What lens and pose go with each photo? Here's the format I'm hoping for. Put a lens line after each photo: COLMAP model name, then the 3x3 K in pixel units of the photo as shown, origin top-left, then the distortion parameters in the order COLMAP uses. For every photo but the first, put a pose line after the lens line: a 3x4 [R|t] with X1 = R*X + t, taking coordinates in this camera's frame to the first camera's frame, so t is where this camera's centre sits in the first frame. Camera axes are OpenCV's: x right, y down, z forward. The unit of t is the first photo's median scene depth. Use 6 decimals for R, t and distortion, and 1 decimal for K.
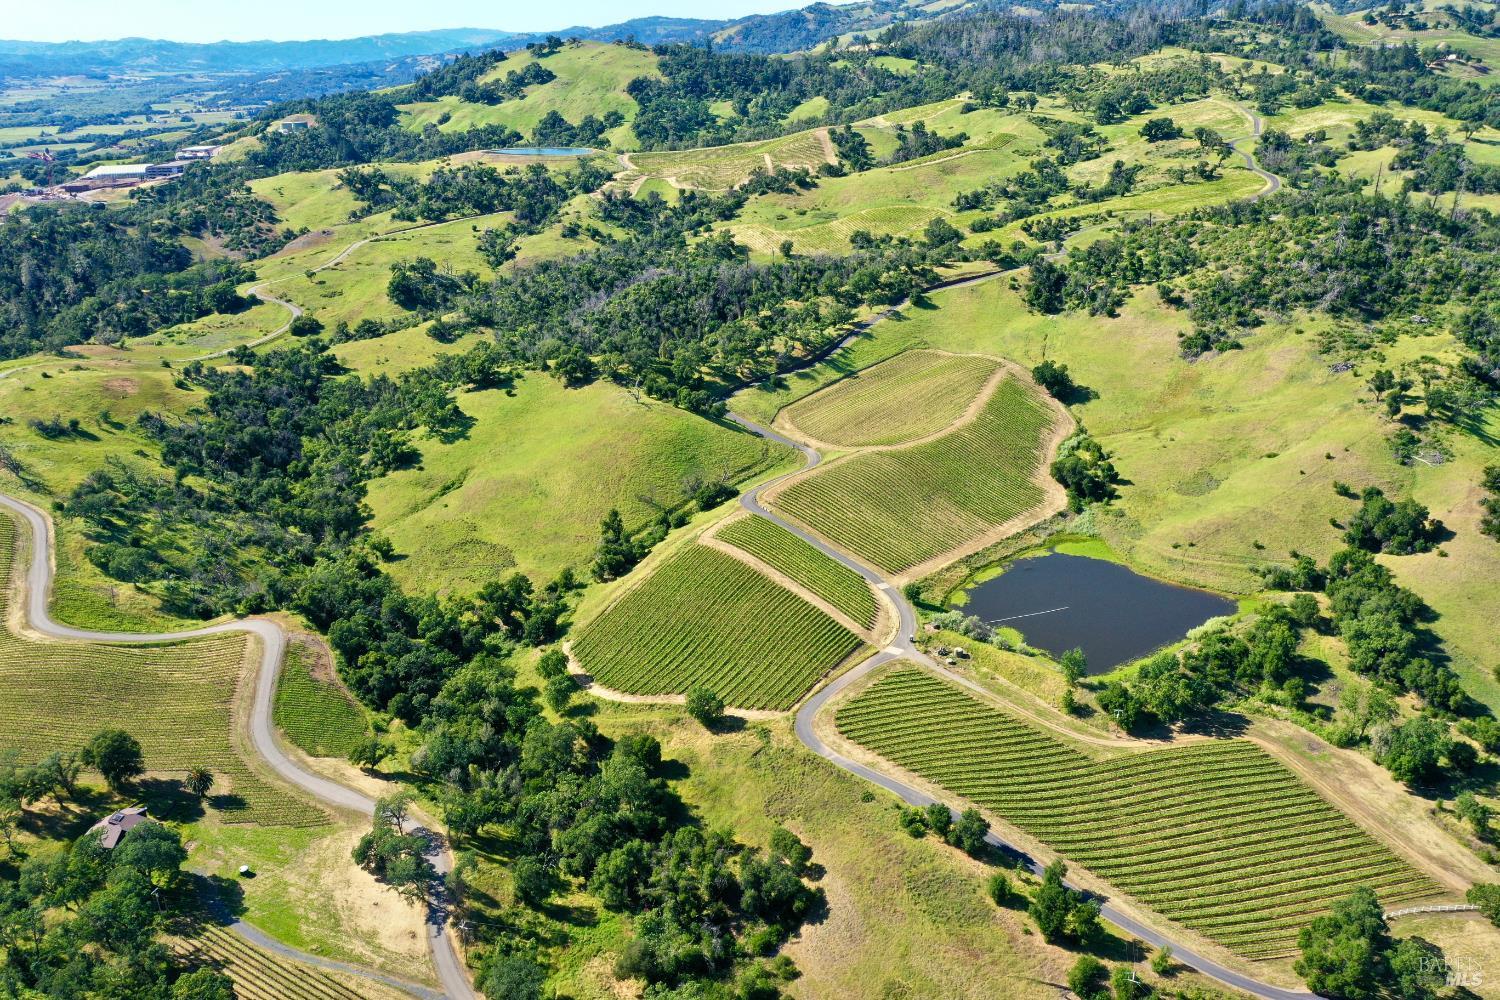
lens RADIAL K [[1186.7, 0, 749.2], [0, 1186.7, 495.0], [0, 0, 1]] dist [0.003611, -0.006377]
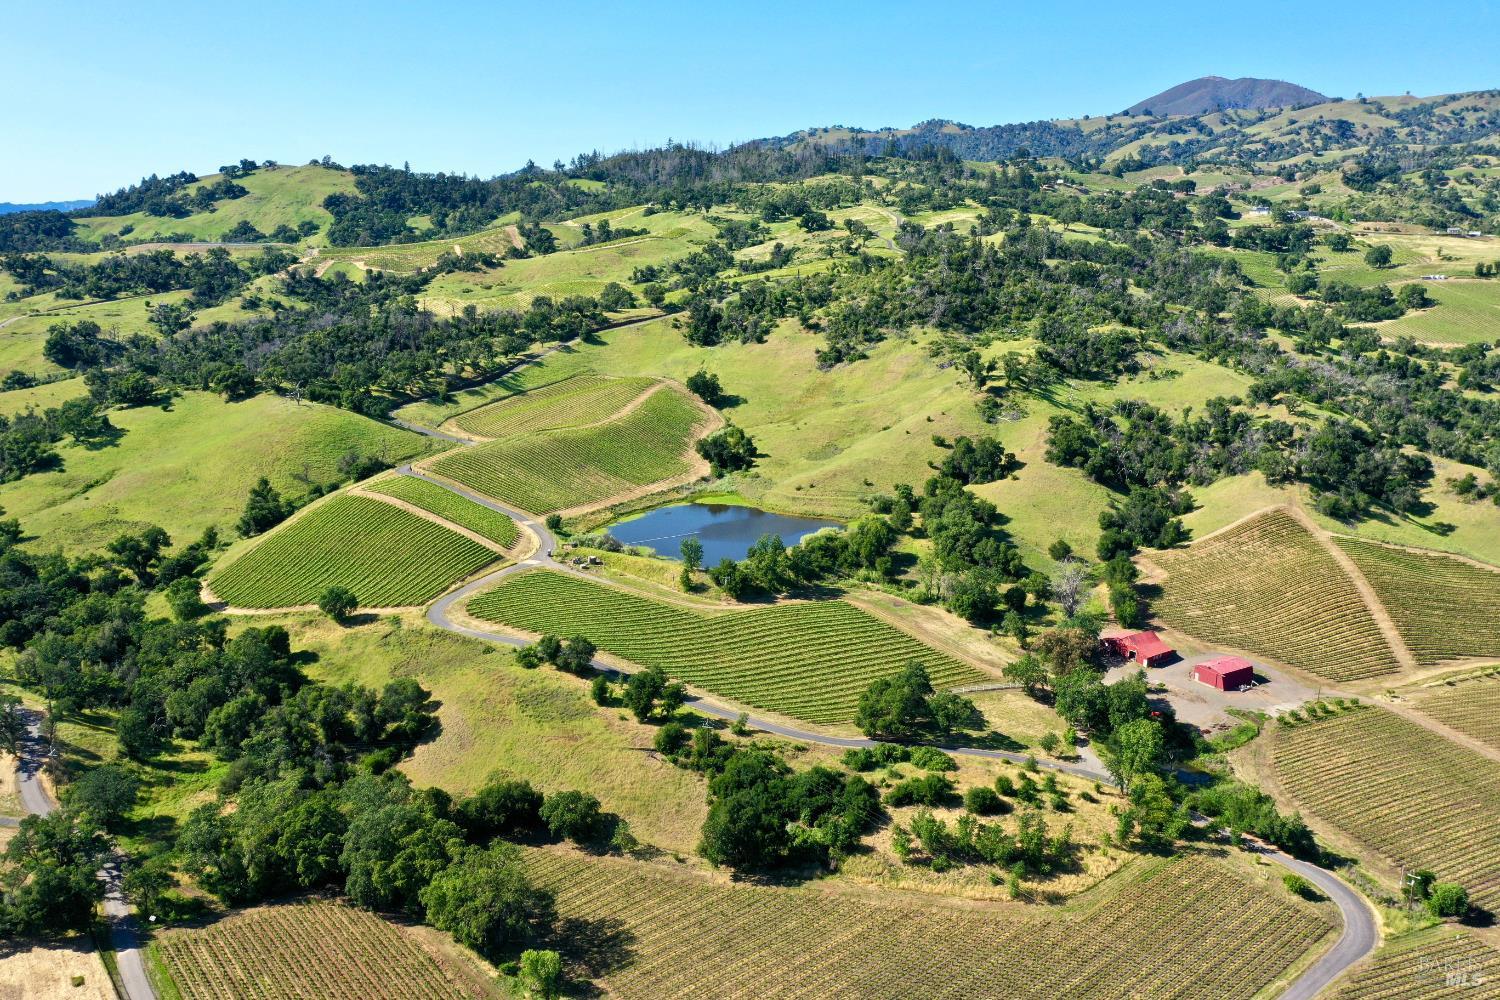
lens RADIAL K [[1186.7, 0, 747.4], [0, 1186.7, 496.3], [0, 0, 1]] dist [0.003611, -0.006377]
pose [[0.975433, -0.032805, 0.217840, 0.050736], [0.062173, 0.989647, -0.129361, 0.138947], [-0.211341, 0.139726, 0.967374, -0.047294]]
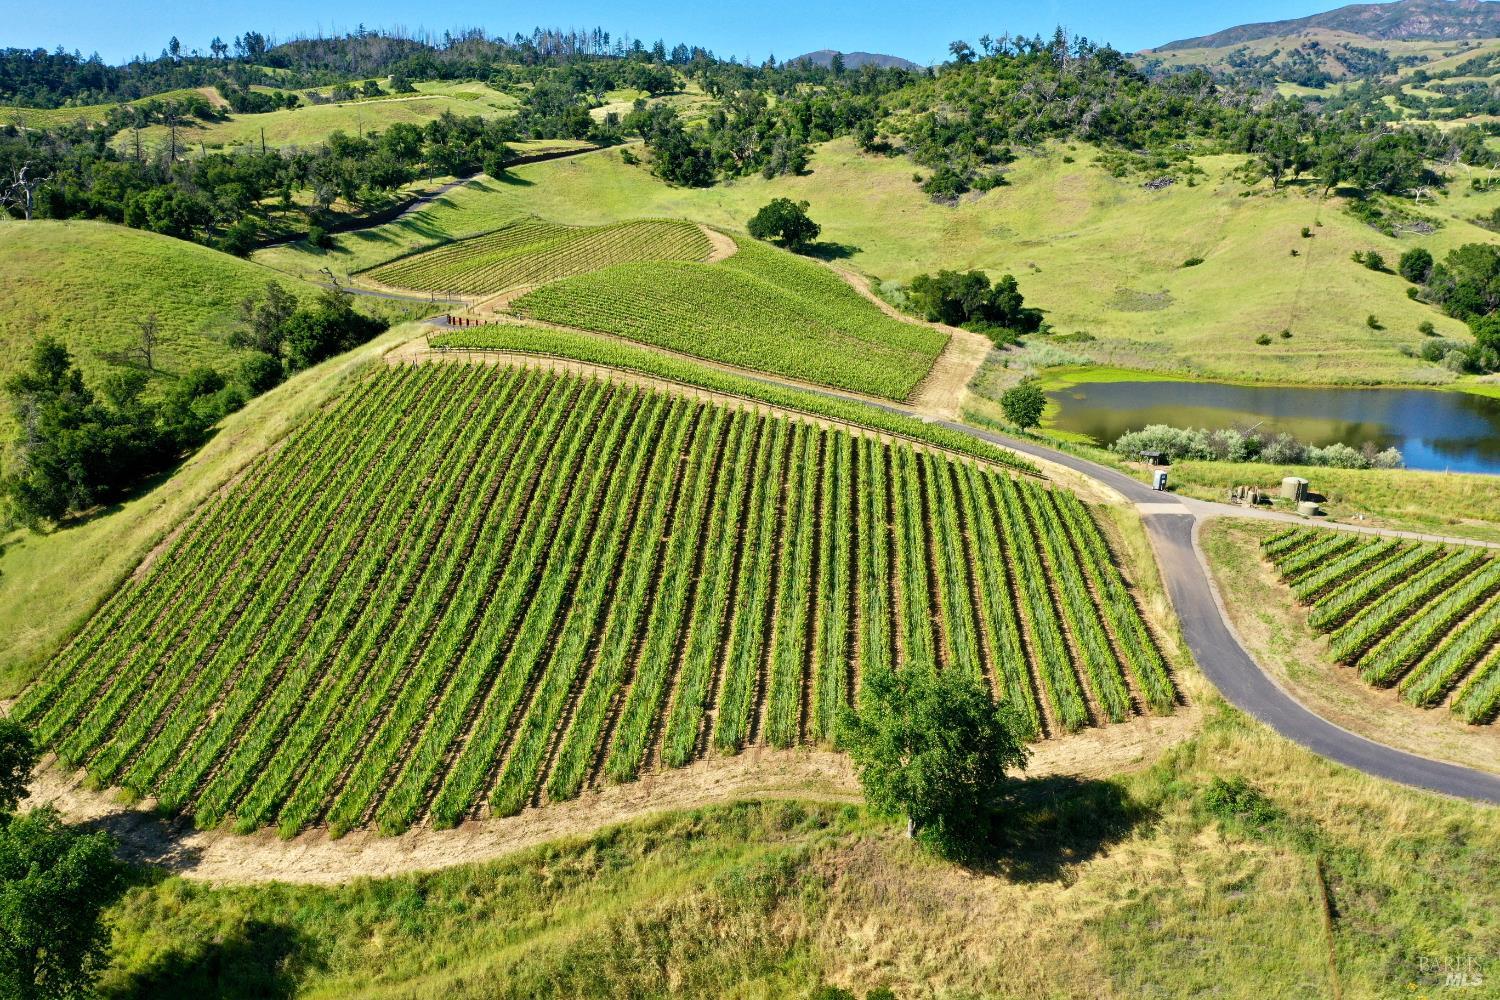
lens RADIAL K [[1186.7, 0, 748.0], [0, 1186.7, 495.5], [0, 0, 1]] dist [0.003611, -0.006377]
pose [[0.852152, -0.107903, 0.512049, -0.092387], [0.173175, 0.981525, -0.081363, 0.083897], [-0.493809, 0.158007, 0.855094, 0.482740]]
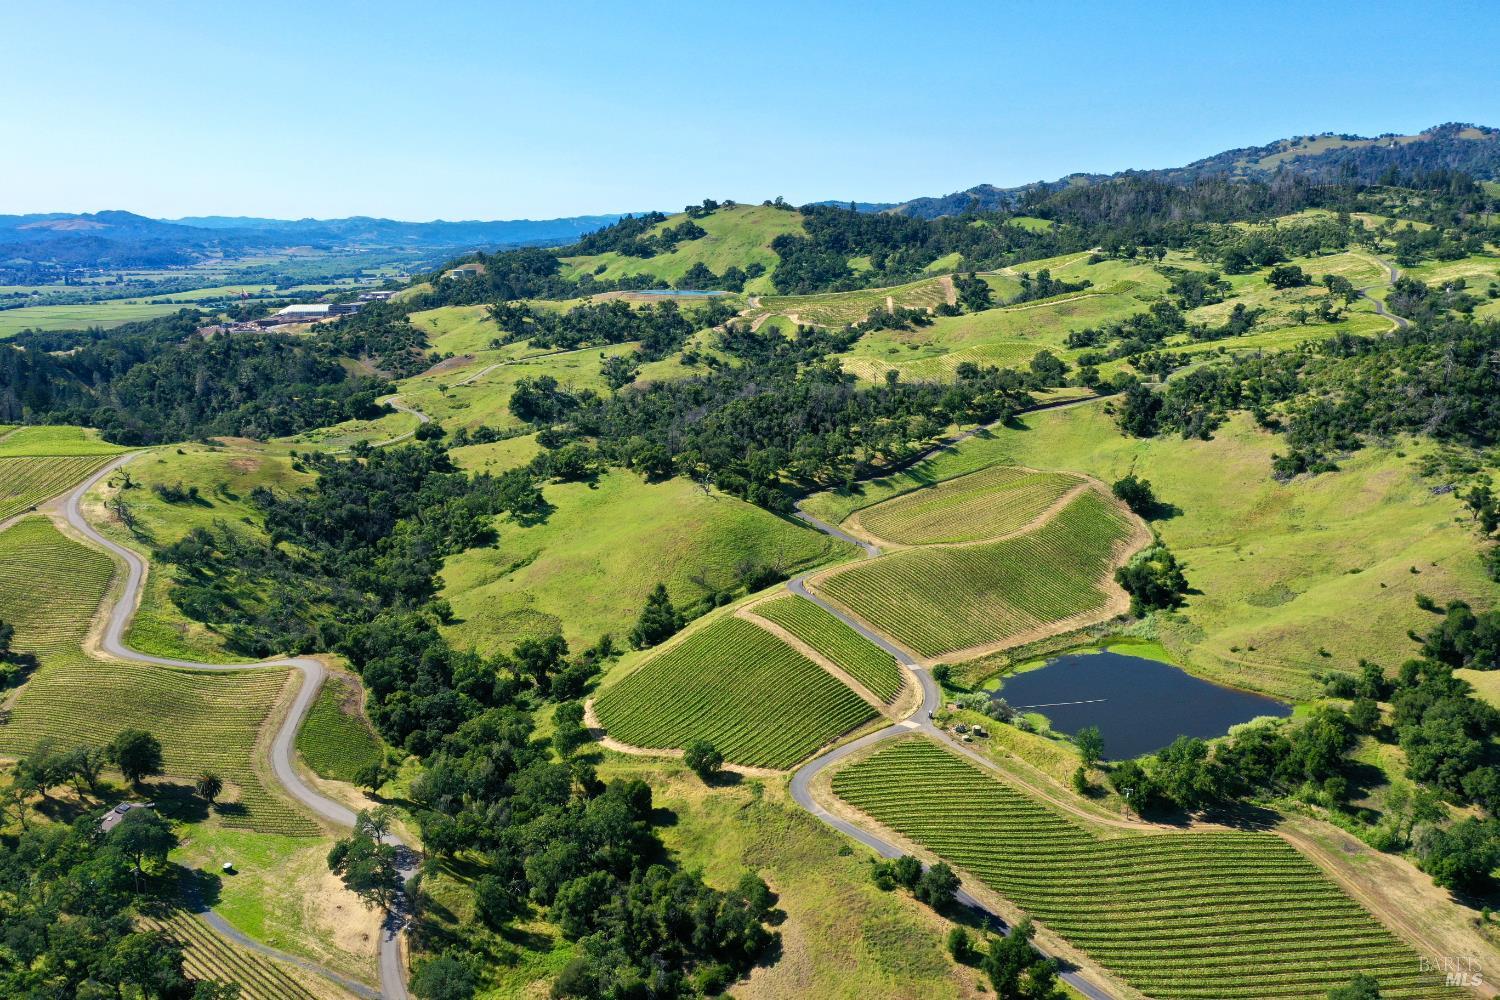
lens RADIAL K [[1186.7, 0, 749.7], [0, 1186.7, 496.9], [0, 0, 1]] dist [0.003611, -0.006377]
pose [[0.989767, 0.042092, -0.136346, 0.073102], [-0.060868, 0.988754, -0.136606, 0.054862], [0.129063, 0.143507, 0.981197, 0.001565]]
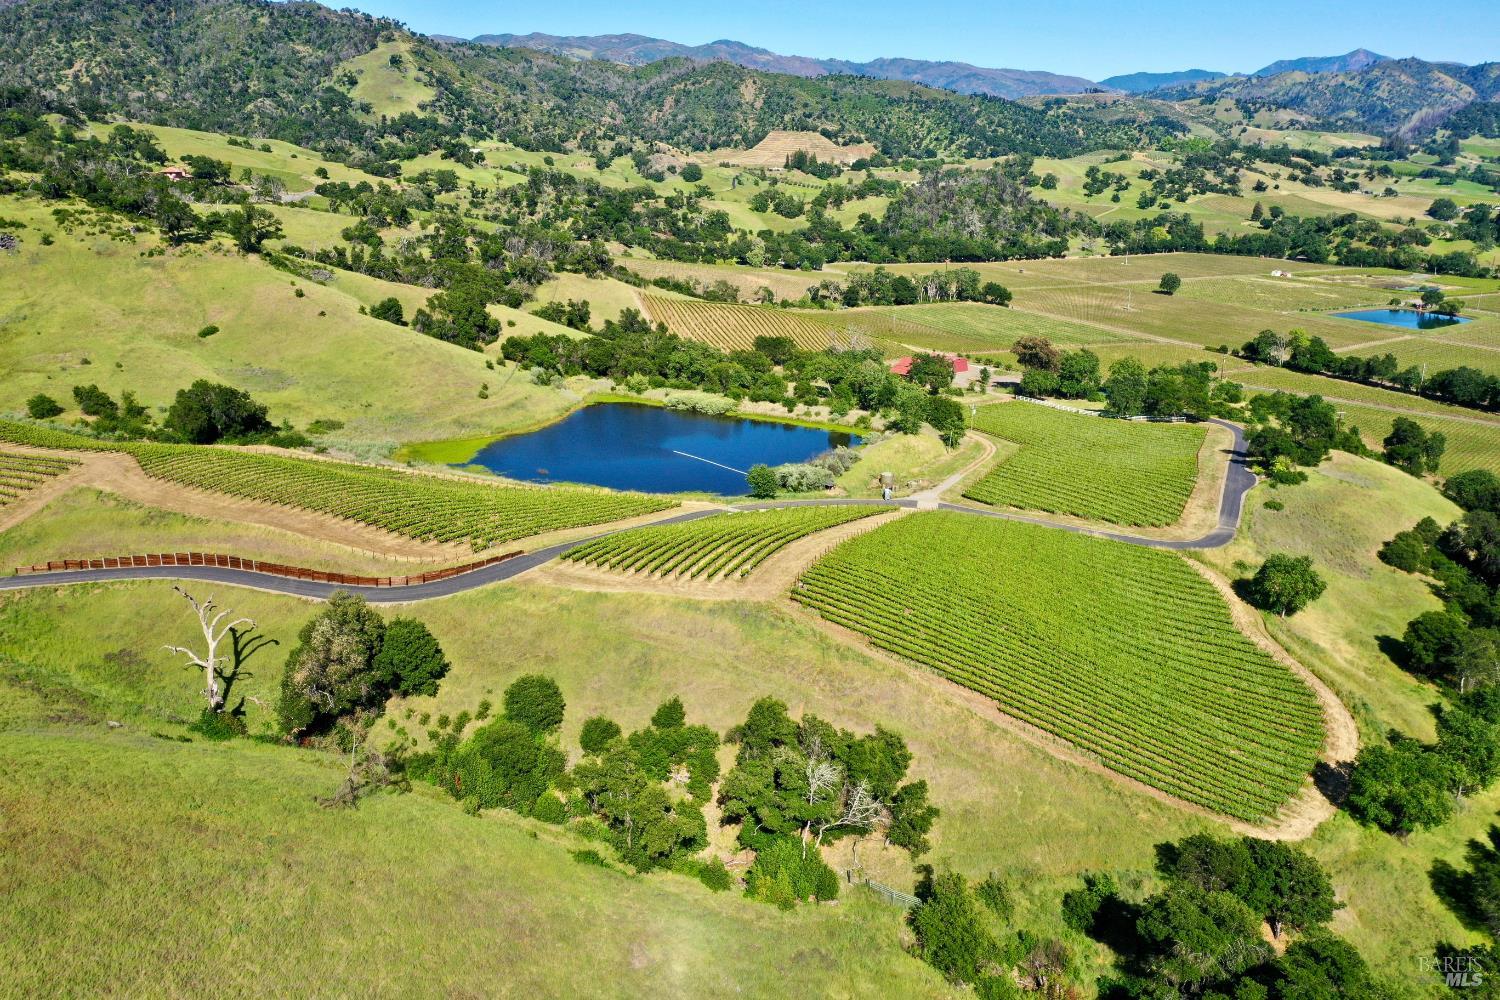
lens RADIAL K [[1186.7, 0, 751.8], [0, 1186.7, 500.2], [0, 0, 1]] dist [0.003611, -0.006377]
pose [[-0.361300, -0.260028, 0.895460, -0.250076], [0.335120, 0.859954, 0.384932, -0.088328], [-0.870148, 0.439163, -0.223560, 0.761171]]
